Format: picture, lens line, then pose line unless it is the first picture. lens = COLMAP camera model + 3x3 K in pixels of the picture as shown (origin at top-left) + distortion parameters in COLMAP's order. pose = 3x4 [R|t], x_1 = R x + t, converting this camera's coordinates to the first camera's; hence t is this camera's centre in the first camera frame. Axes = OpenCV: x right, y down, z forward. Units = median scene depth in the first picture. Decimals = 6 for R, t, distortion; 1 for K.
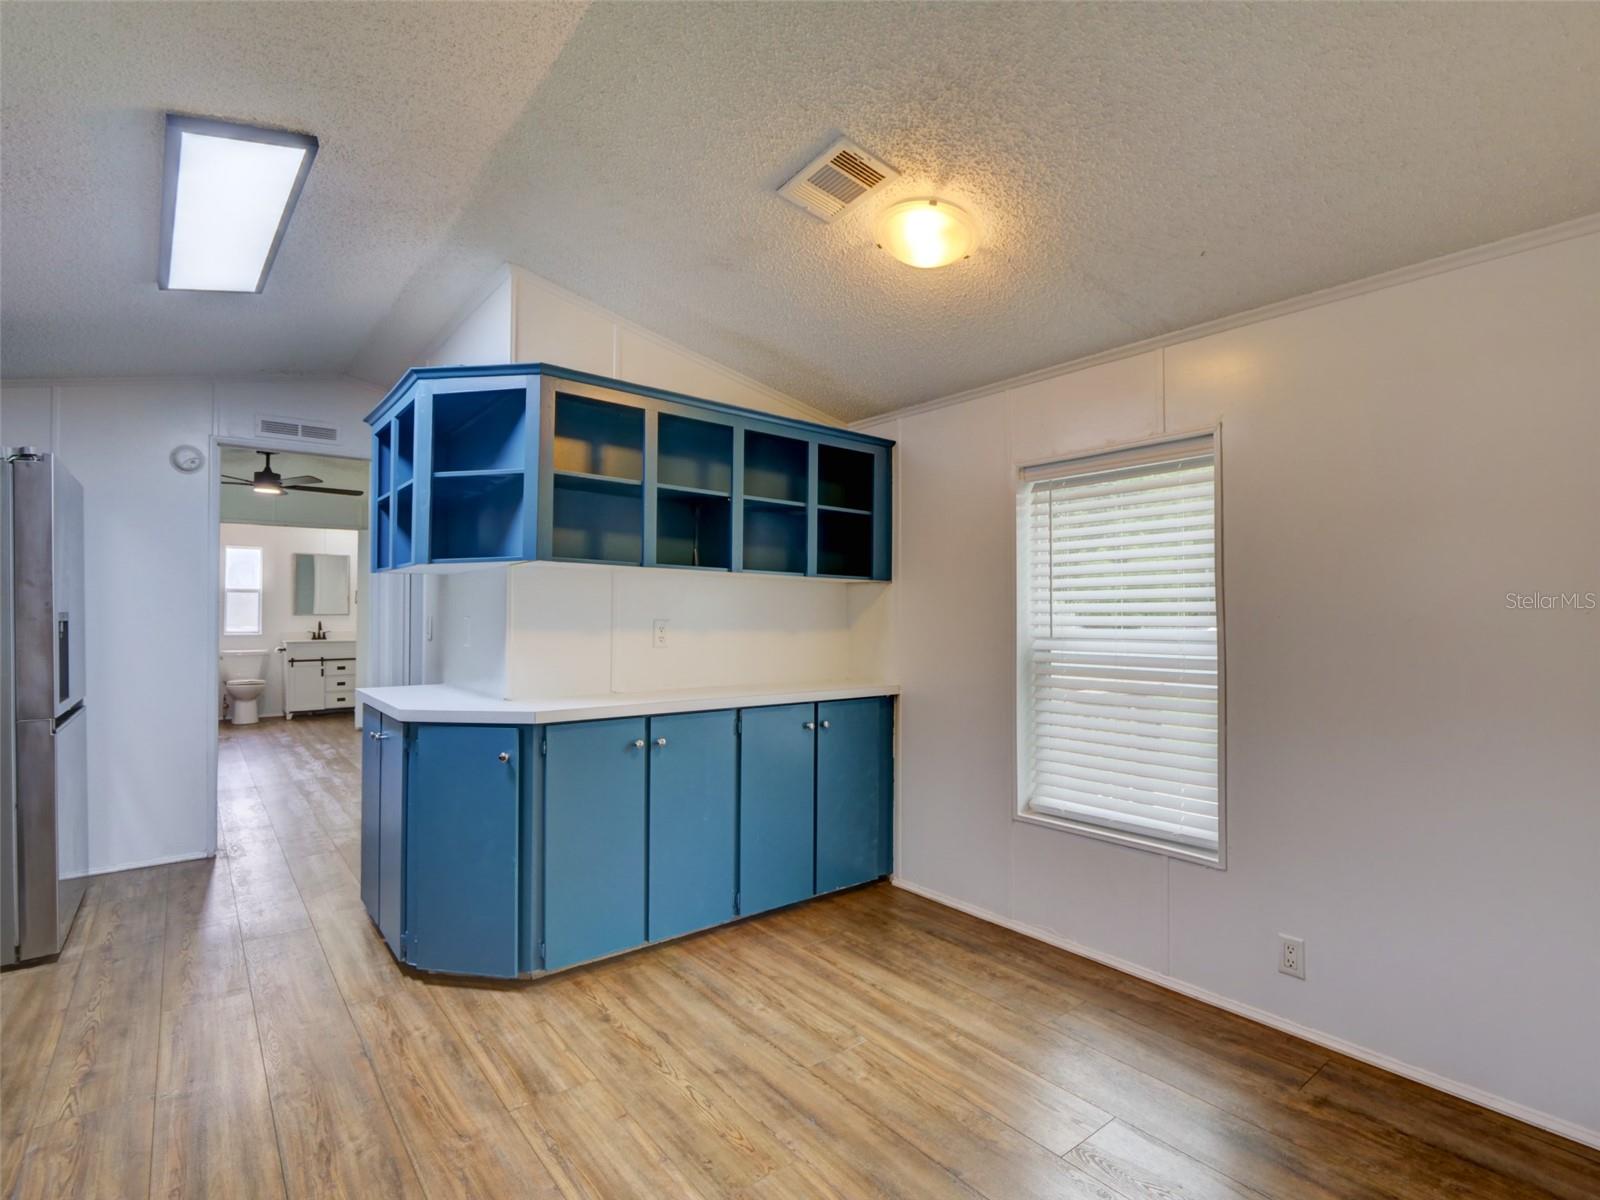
lens RADIAL K [[779.1, 0, 801.3], [0, 779.1, 601.5], [0, 0, 1]] dist [-0.012651, -0.000215]
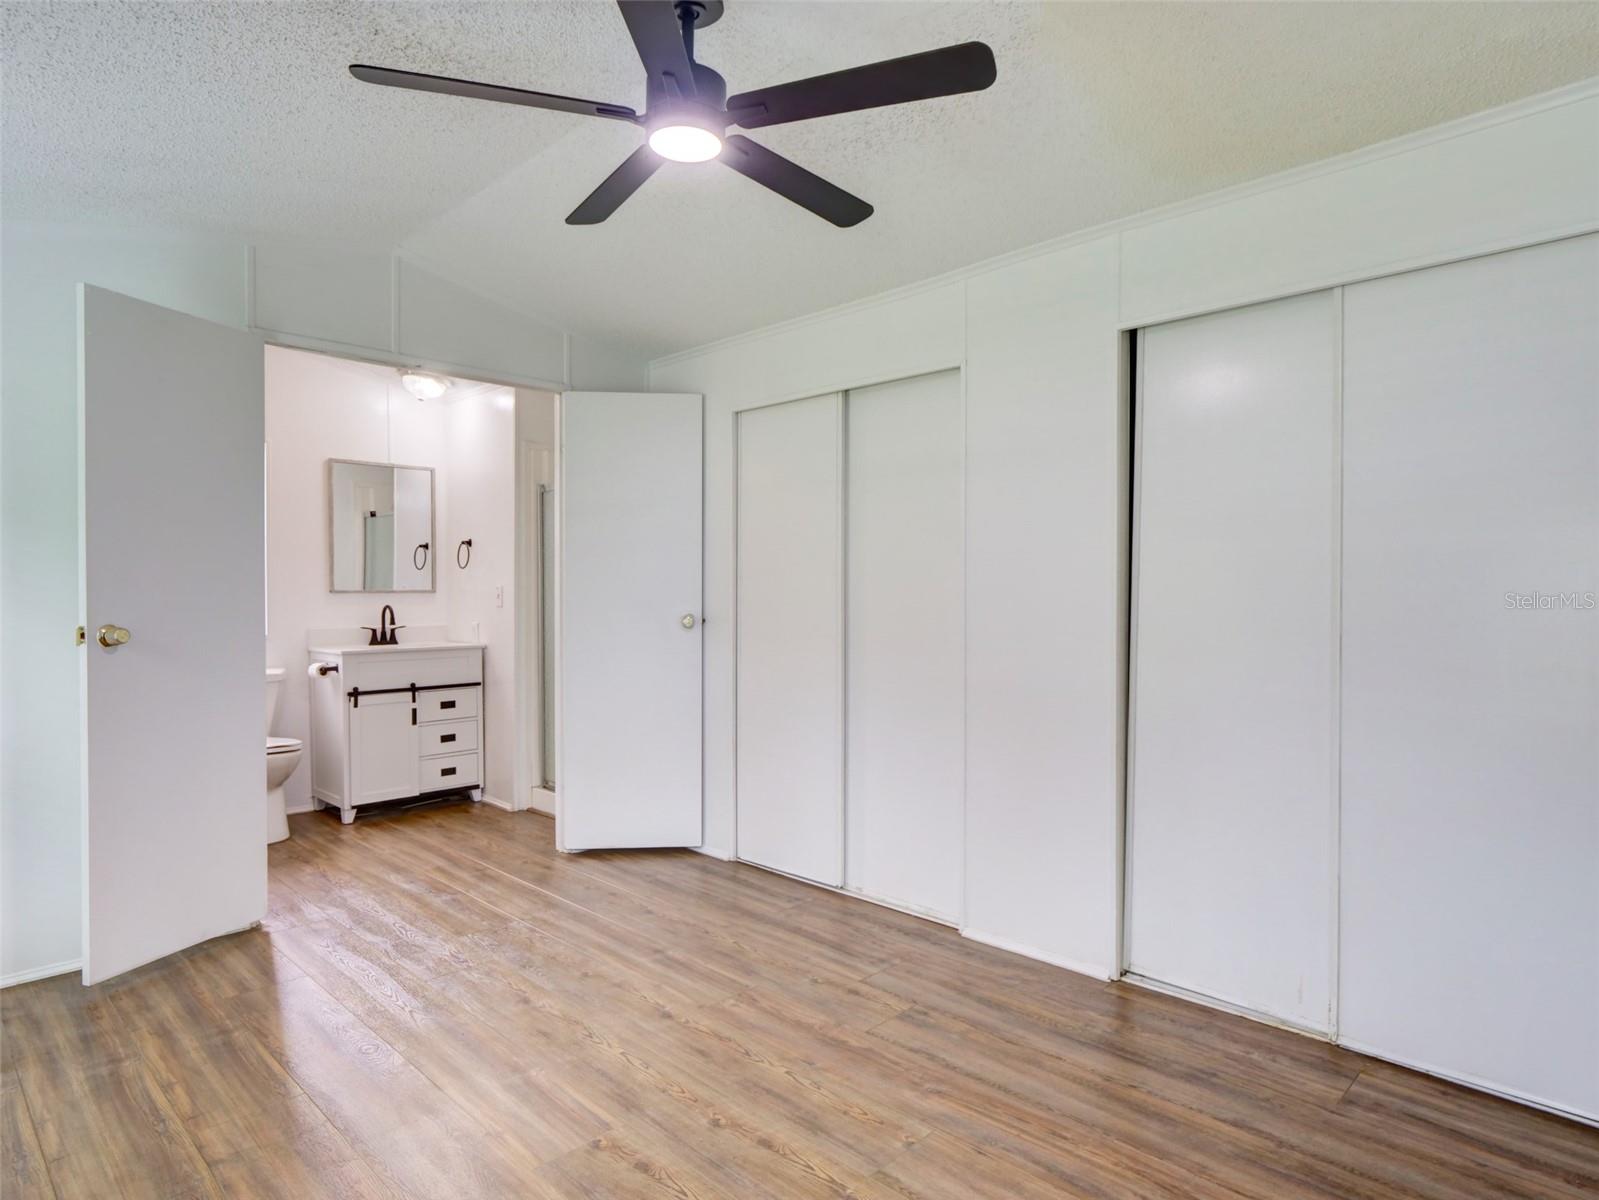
lens RADIAL K [[916.2, 0, 799.5], [0, 916.2, 600.0], [0, 0, 1]] dist [-0.000735, 0.000410]
pose [[0.992736, -0.002994, 0.120280, -1.141718], [0.000306, 0.999750, 0.022359, 0.025485], [-0.120316, -0.022160, 0.992488, 1.084579]]
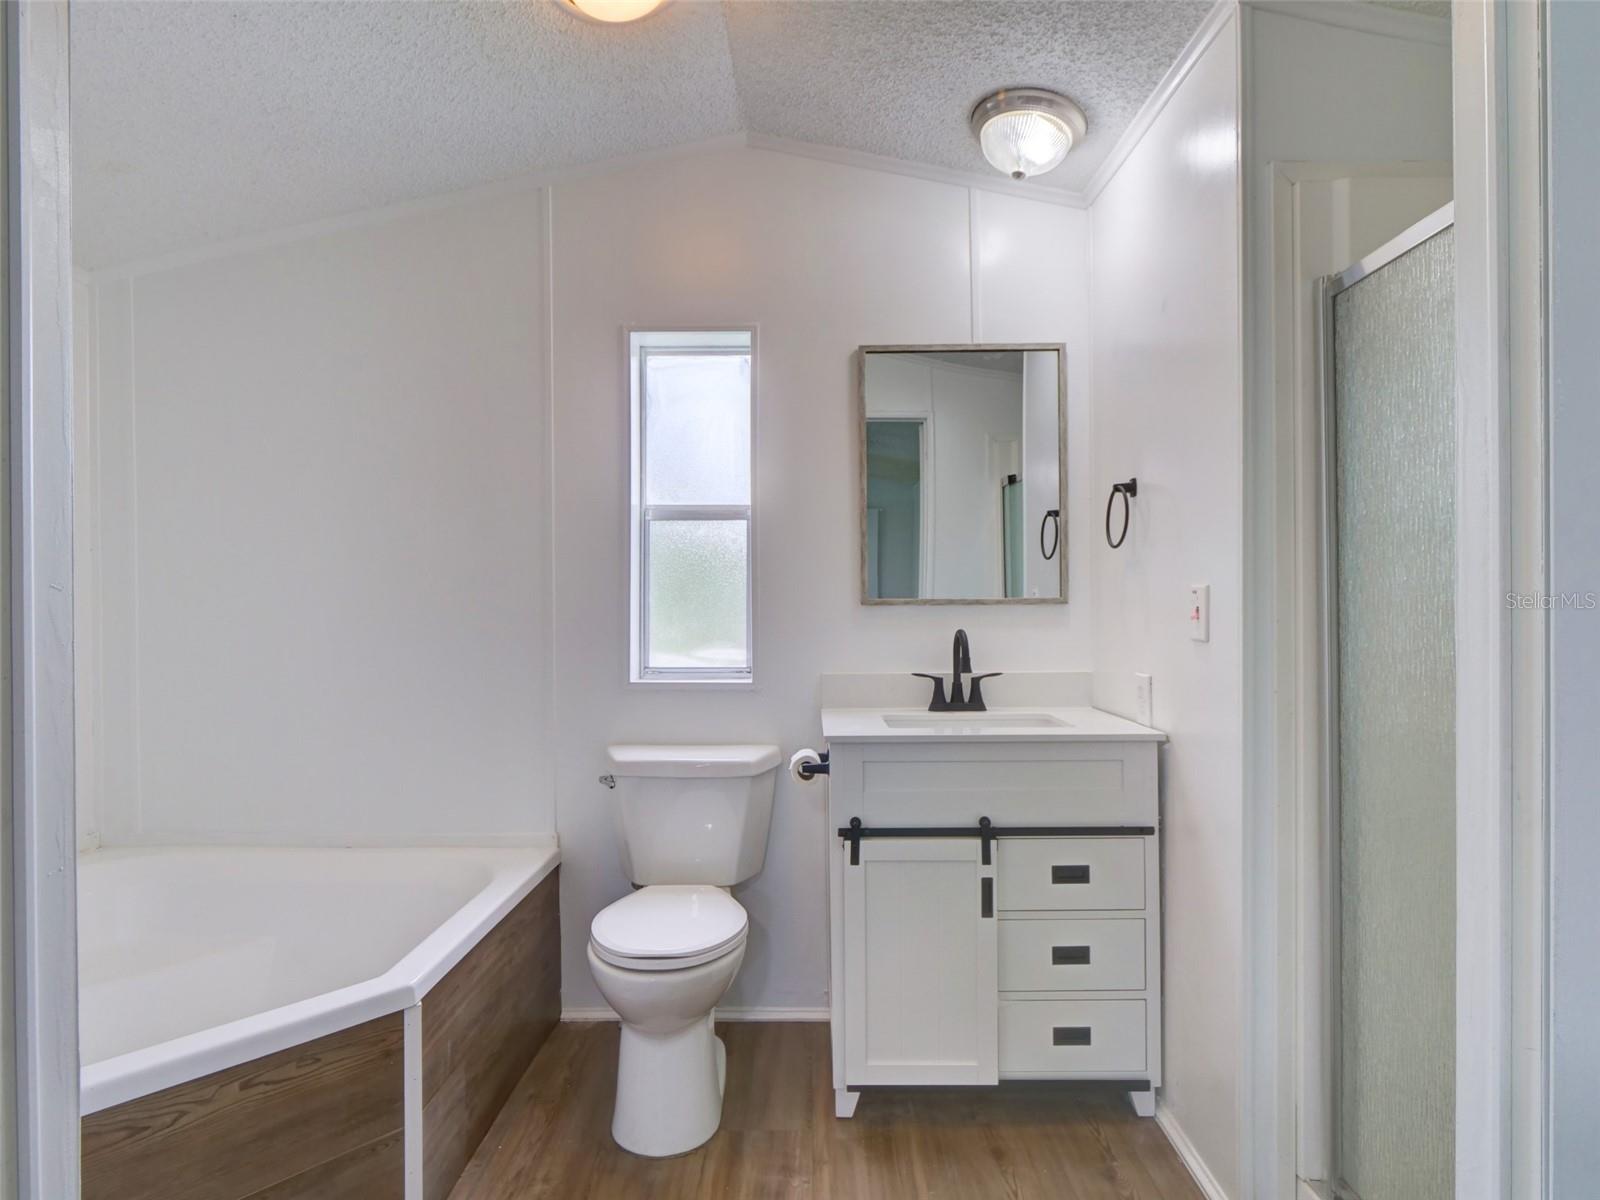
lens RADIAL K [[835.6, 0, 797.6], [0, 835.6, 603.6], [0, 0, 1]] dist [-0.003233, -0.000455]
pose [[0.776152, -0.006032, -0.630517, -1.308091], [0.016150, 0.999816, 0.010315, 0.037075], [0.630339, -0.018190, 0.776107, 2.026225]]
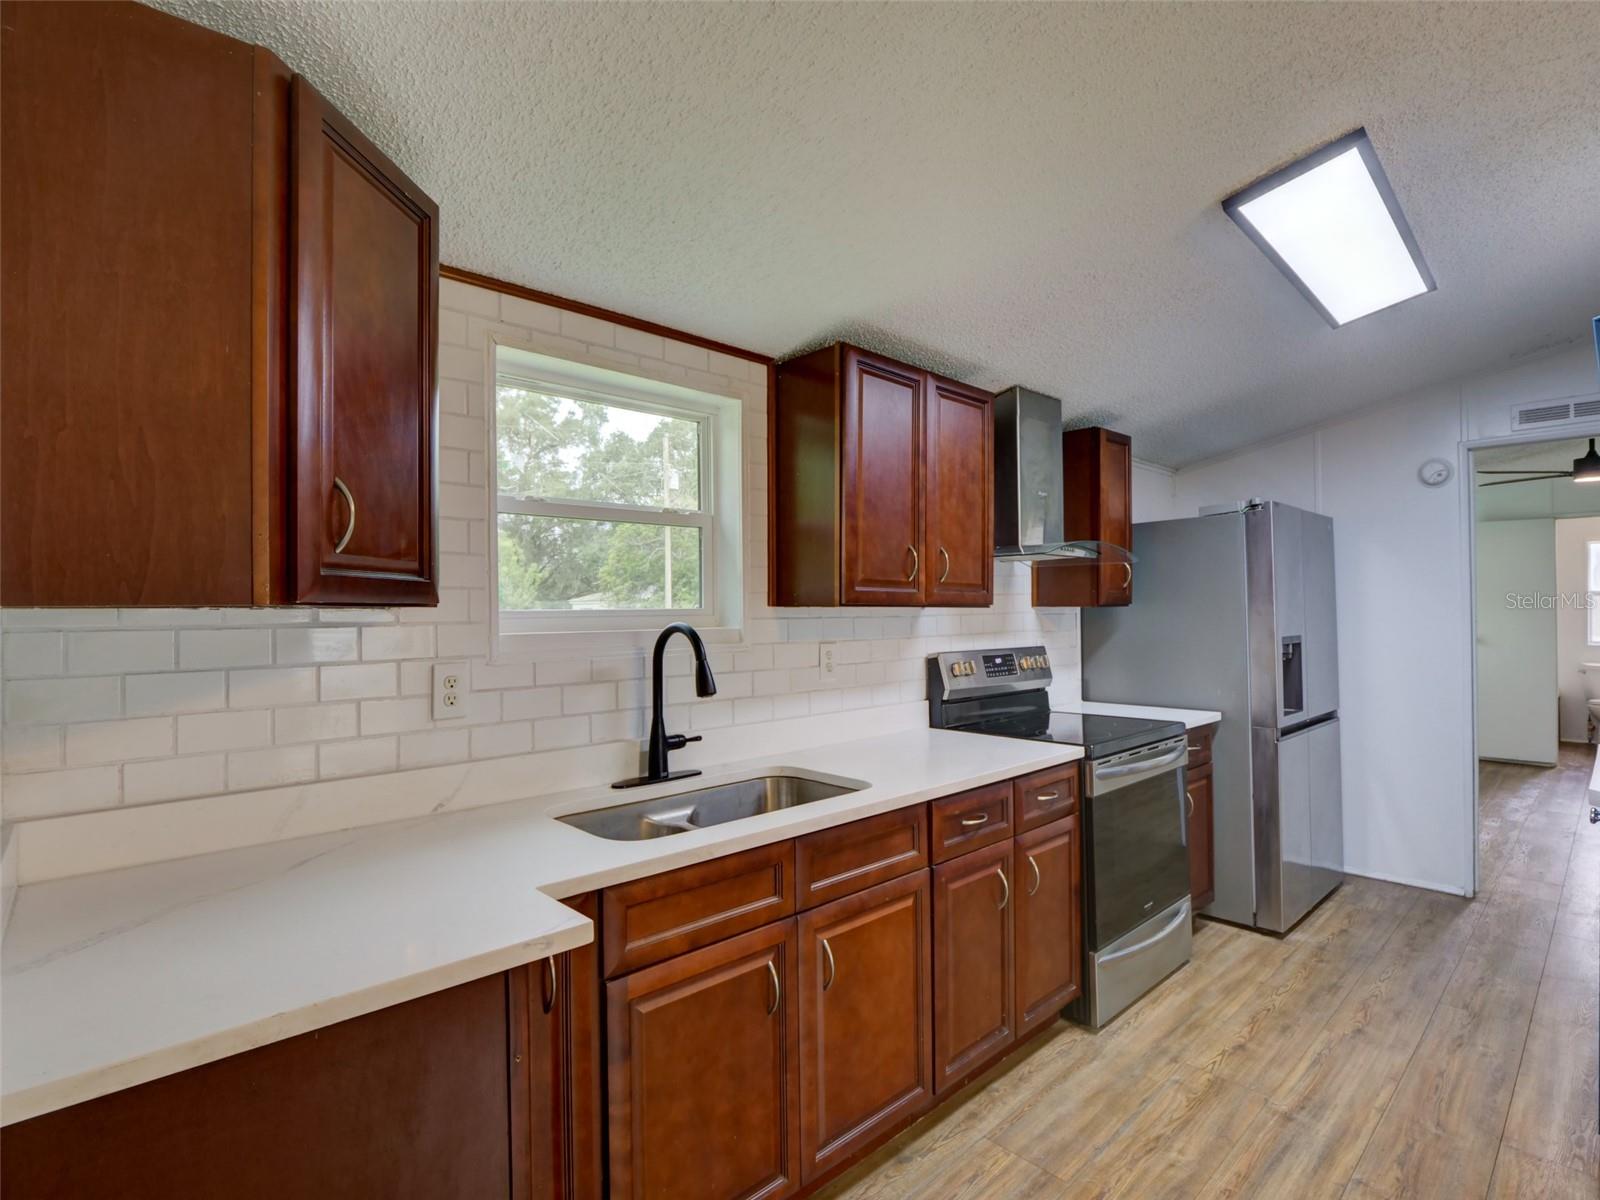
lens RADIAL K [[779.1, 0, 801.3], [0, 779.1, 601.5], [0, 0, 1]] dist [-0.012651, -0.000215]
pose [[0.075407, -0.011868, -0.997082, 0.107383], [0.018293, 0.999777, -0.010517, -0.030609], [0.996985, -0.017447, 0.075608, 0.148706]]
